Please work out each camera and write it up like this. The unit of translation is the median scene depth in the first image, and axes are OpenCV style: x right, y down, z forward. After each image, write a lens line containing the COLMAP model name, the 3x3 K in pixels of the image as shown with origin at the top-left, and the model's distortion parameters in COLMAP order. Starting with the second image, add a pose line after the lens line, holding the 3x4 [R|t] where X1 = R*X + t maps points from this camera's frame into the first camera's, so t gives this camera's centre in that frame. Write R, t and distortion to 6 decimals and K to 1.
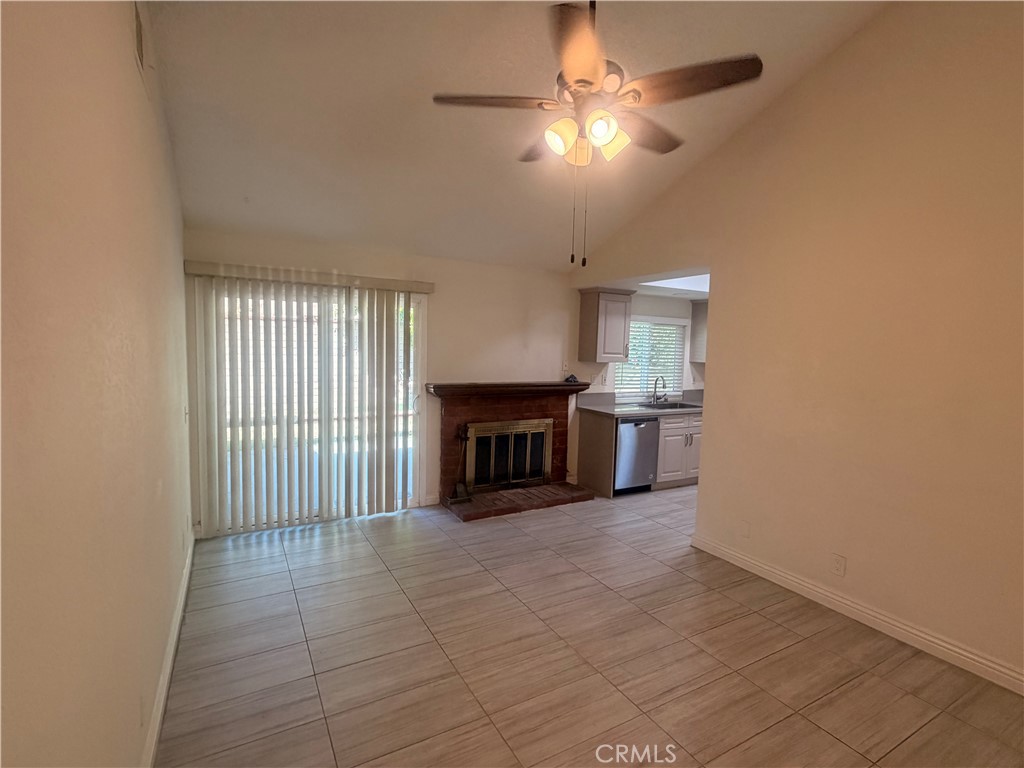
lens RADIAL K [[493.0, 0, 505.7], [0, 493.0, 386.8], [0, 0, 1]] dist [-0.001238, 0.001810]
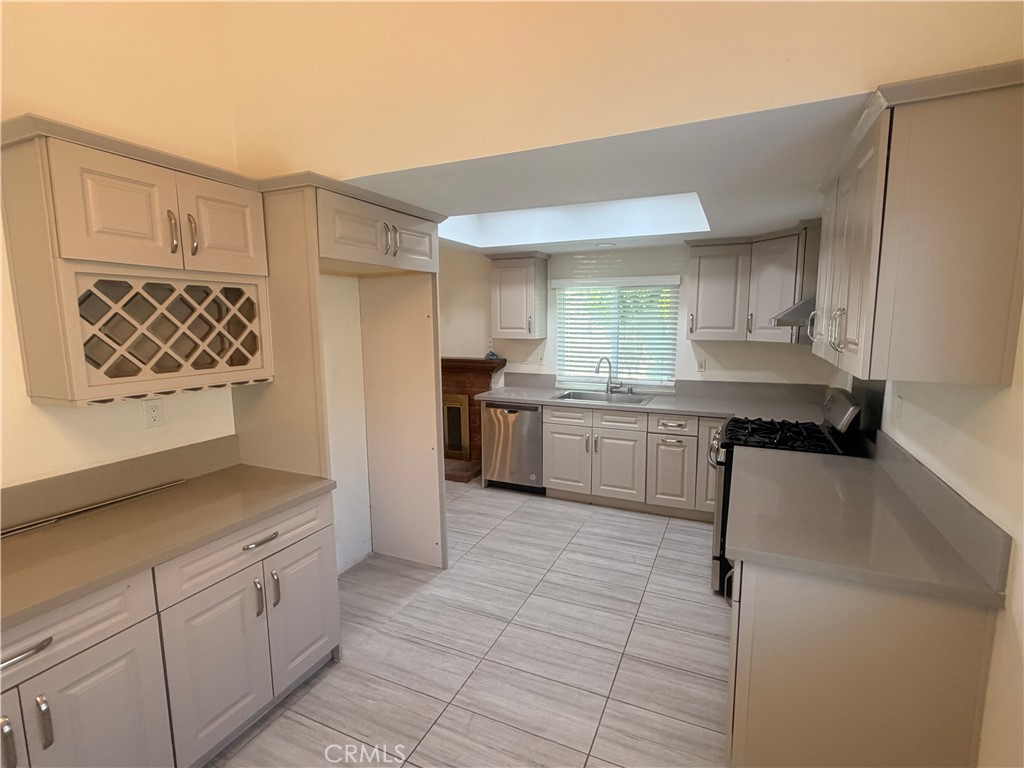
lens RADIAL K [[493.0, 0, 511.0], [0, 493.0, 385.1], [0, 0, 1]] dist [-0.001238, 0.001810]
pose [[0.597494, 0.084533, -0.797405, 1.028382], [-0.043285, 0.996378, 0.073193, -0.034538], [0.800704, -0.009217, 0.598989, 0.532795]]
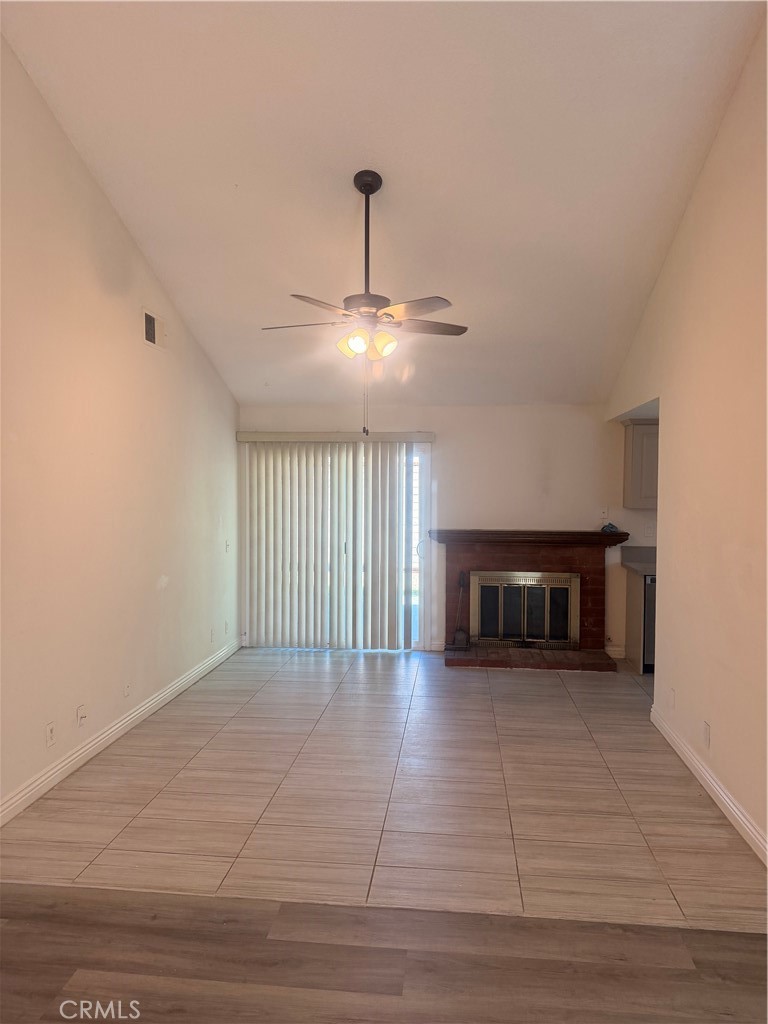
lens RADIAL K [[709.0, 0, 383.8], [0, 709.0, 507.2], [0, 0, 1]] dist [0.010949, -0.004633]
pose [[0.816488, -0.002329, -0.577358, 0.593146], [-0.032435, 0.998228, -0.049894, 0.024170], [0.576451, 0.059465, 0.814965, -0.249811]]
